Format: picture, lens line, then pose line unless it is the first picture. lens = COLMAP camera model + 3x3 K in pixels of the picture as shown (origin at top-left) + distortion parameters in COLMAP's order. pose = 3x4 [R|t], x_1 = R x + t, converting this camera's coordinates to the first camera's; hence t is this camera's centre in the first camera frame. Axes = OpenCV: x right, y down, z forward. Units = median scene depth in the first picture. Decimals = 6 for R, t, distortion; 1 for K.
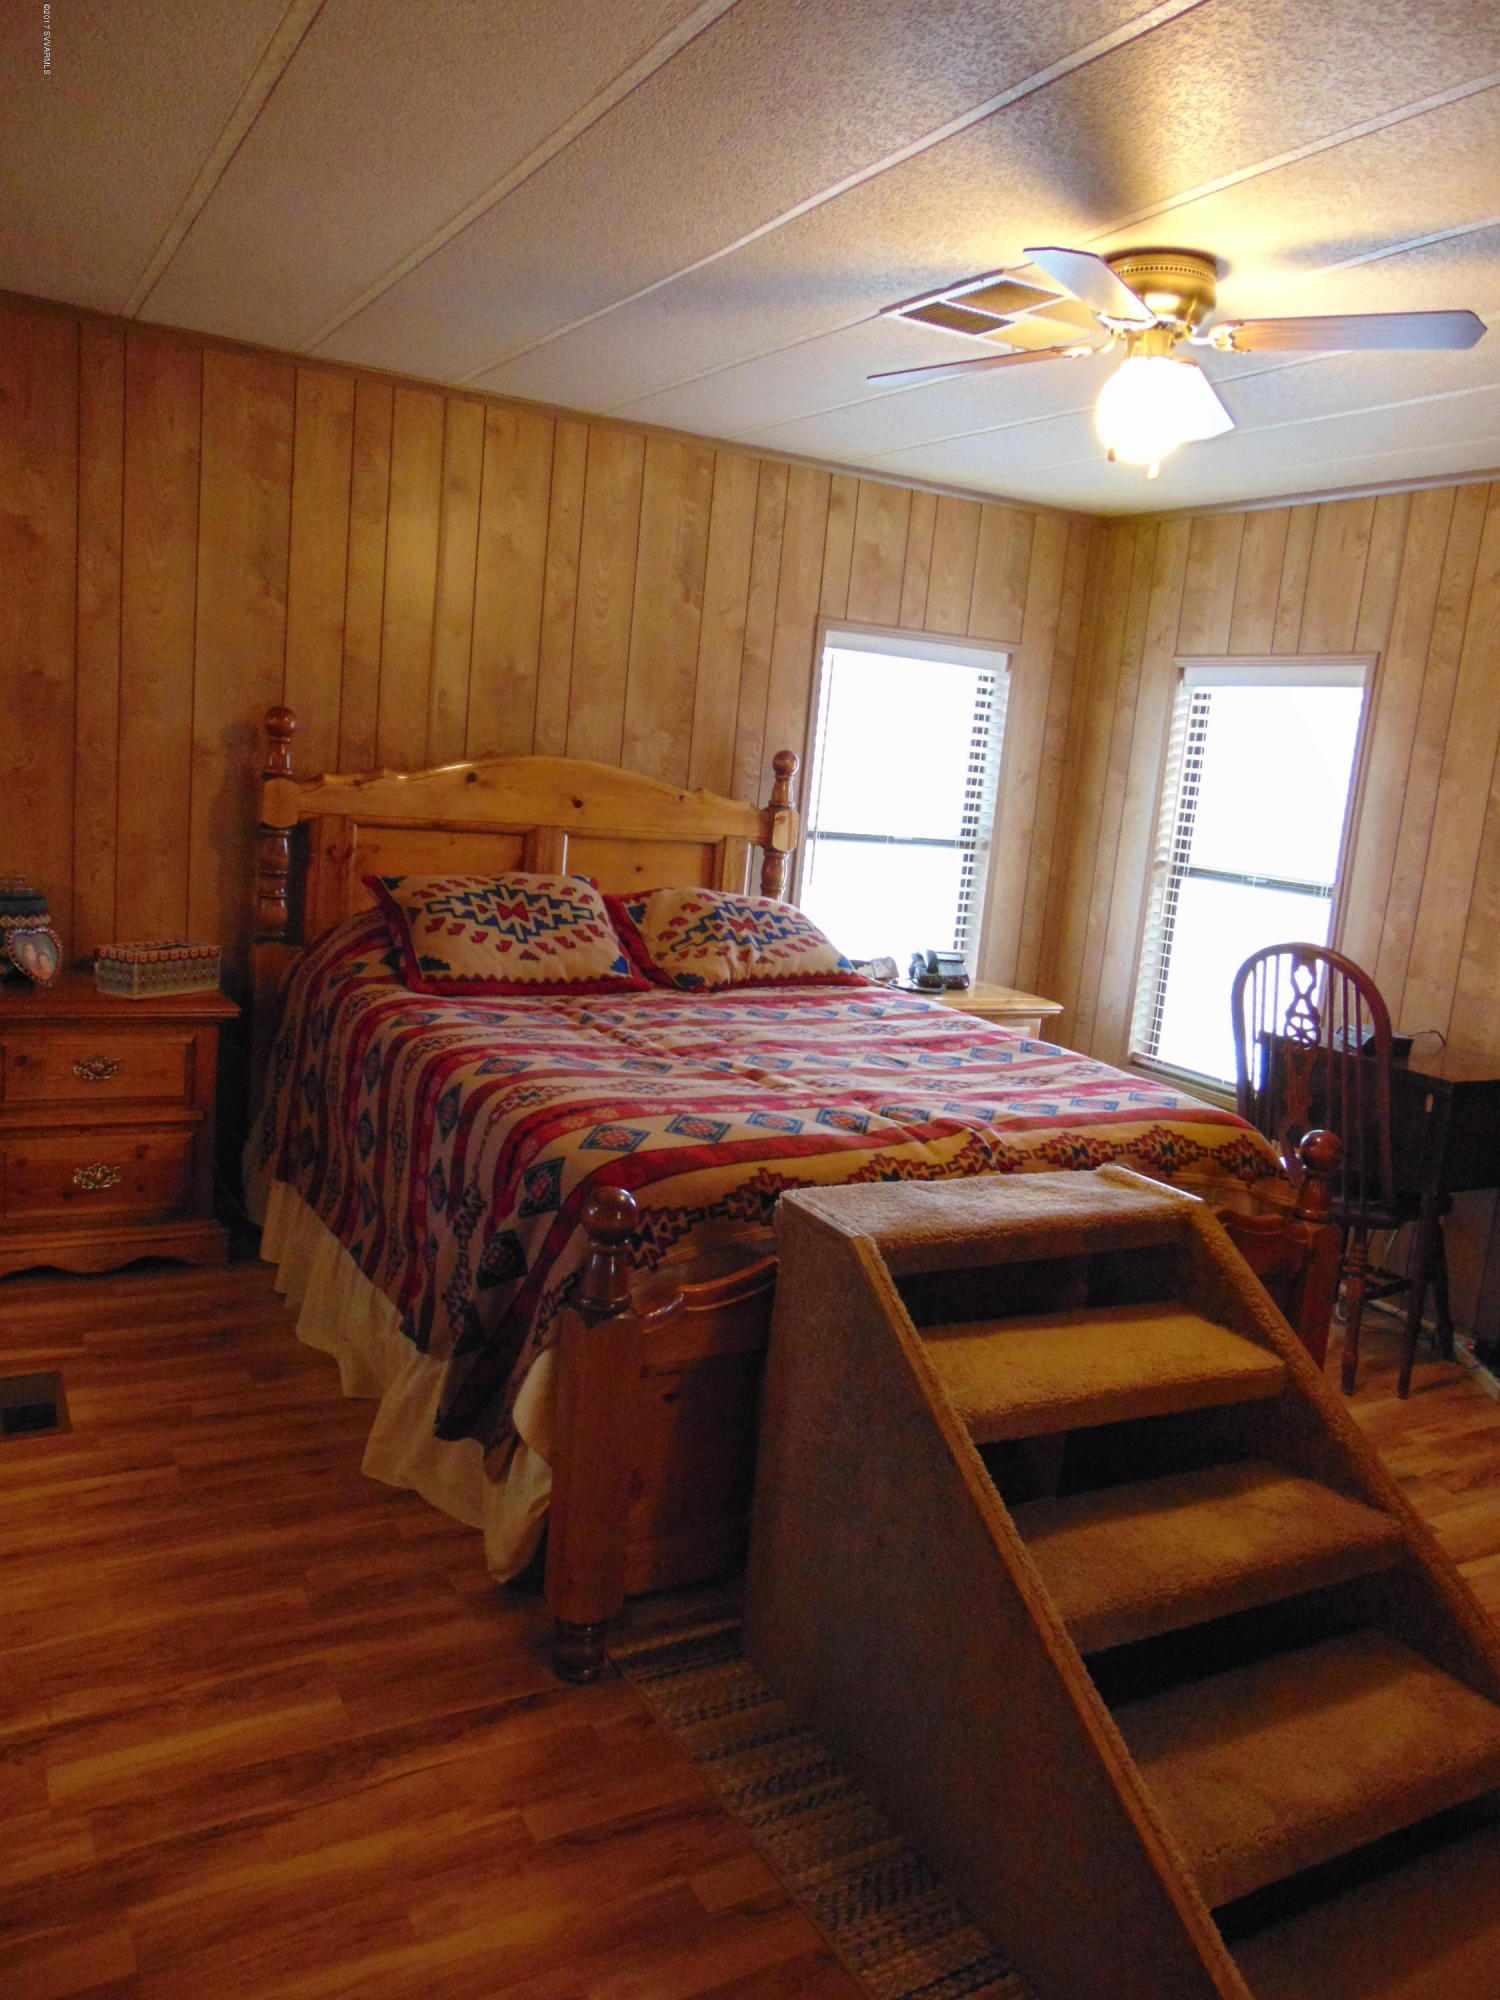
lens RADIAL K [[1489.2, 0, 755.7], [0, 1489.2, 993.8], [0, 0, 1]] dist [-0.034300, 0.071520]
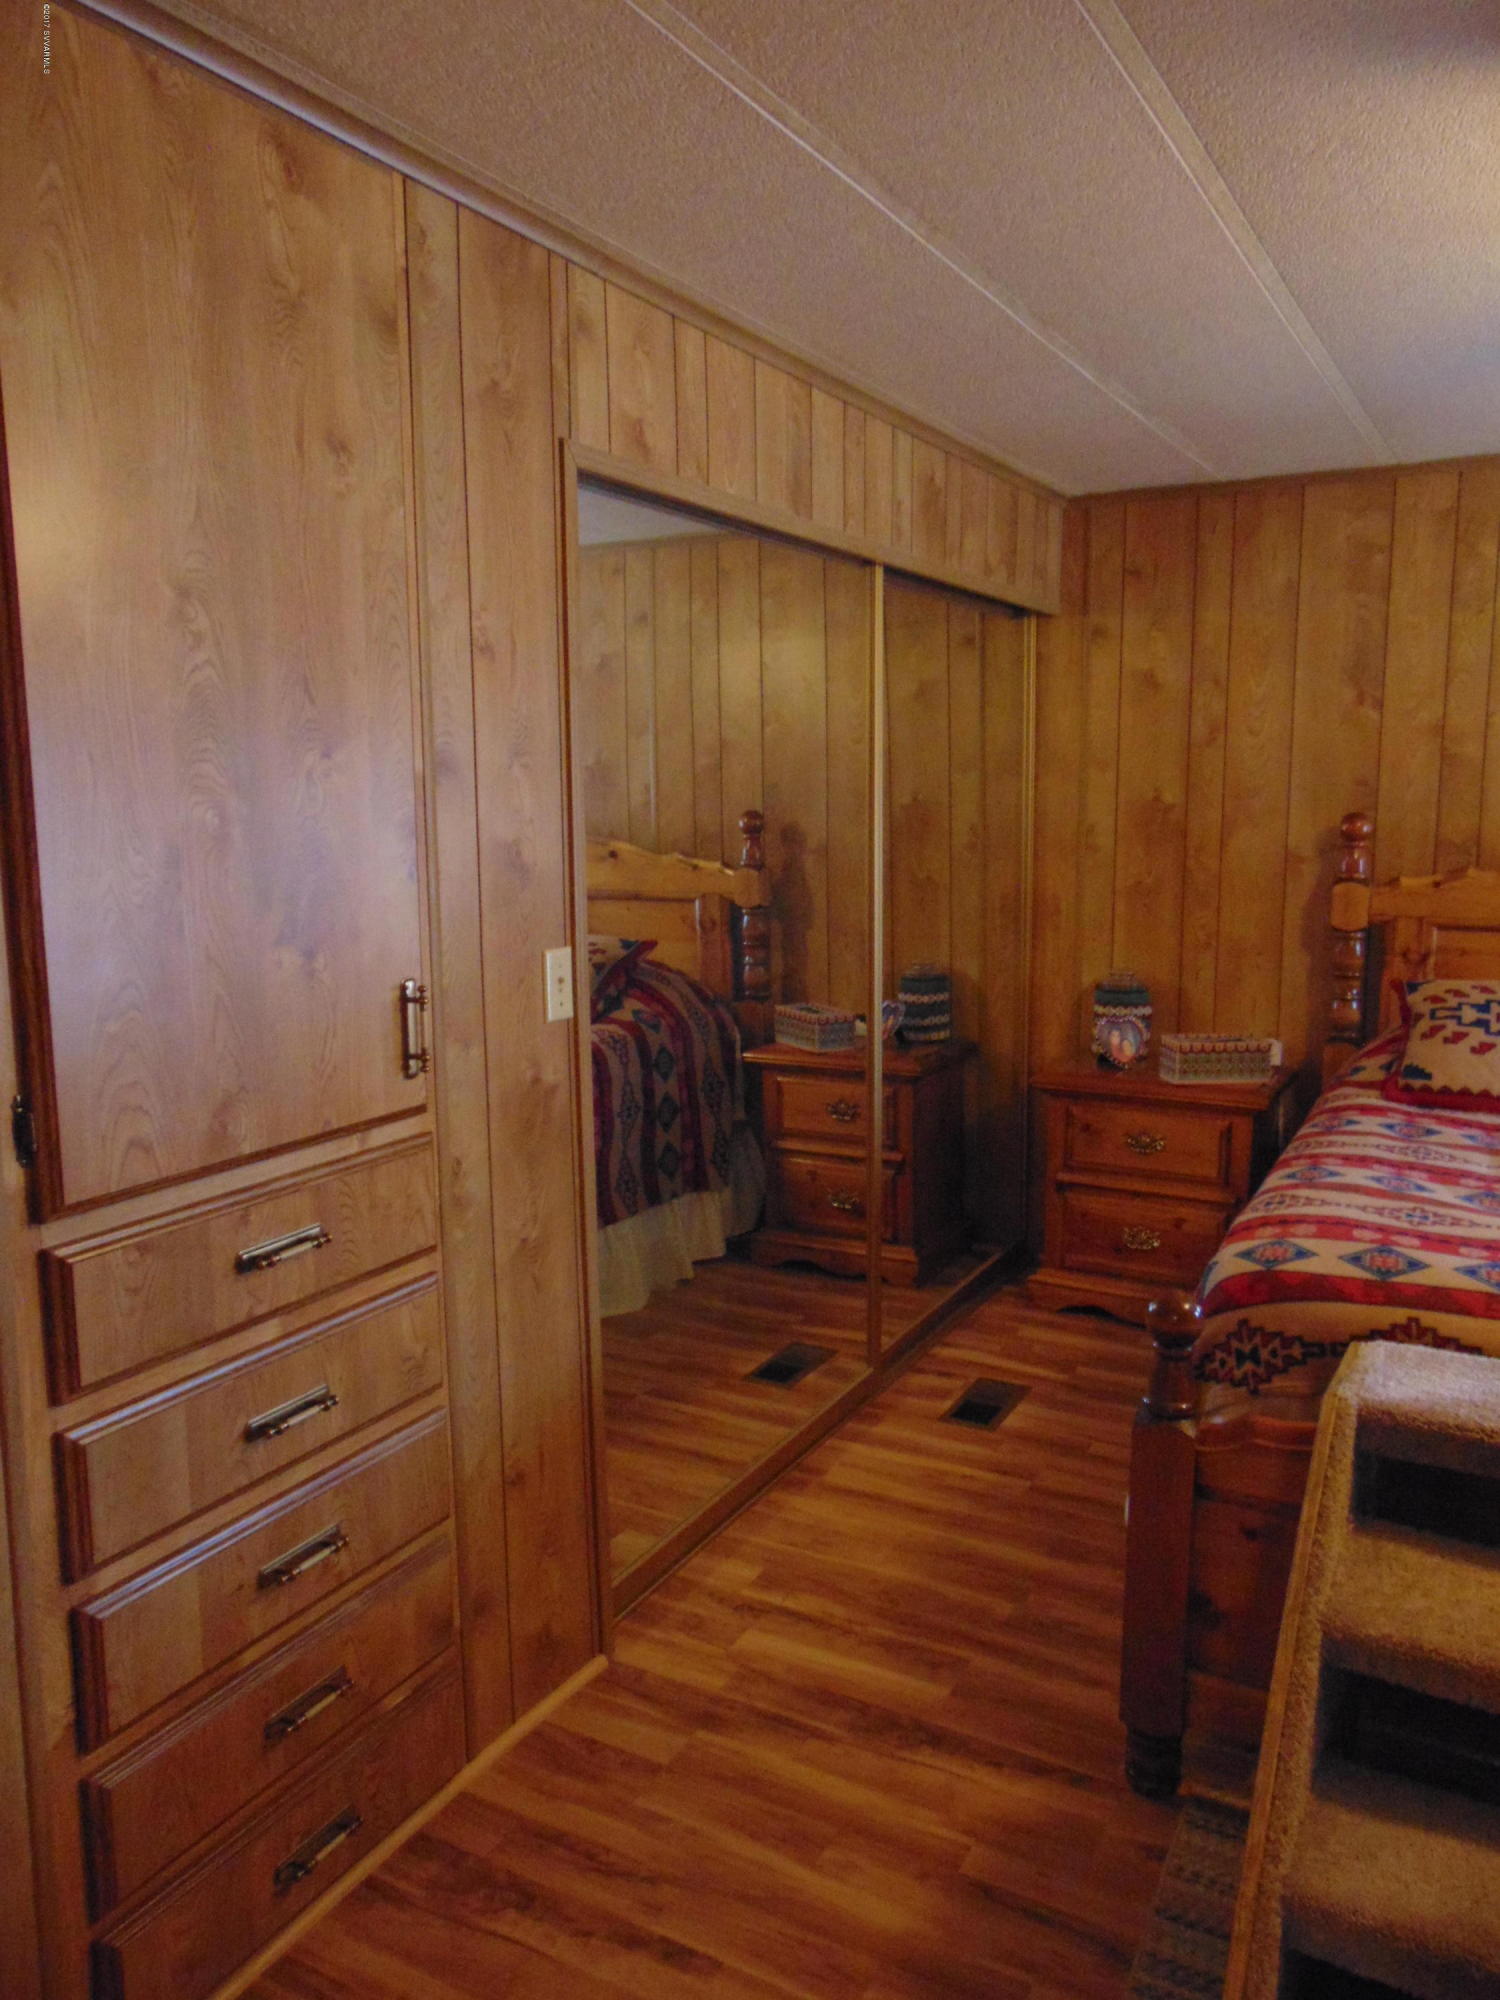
lens RADIAL K [[1489.2, 0, 755.7], [0, 1489.2, 993.8], [0, 0, 1]] dist [-0.034300, 0.071520]
pose [[0.528395, 0.029726, -0.848478, 0.405874], [-0.089210, 0.995798, -0.020669, -0.014342], [0.844299, 0.086614, 0.528826, 0.155421]]
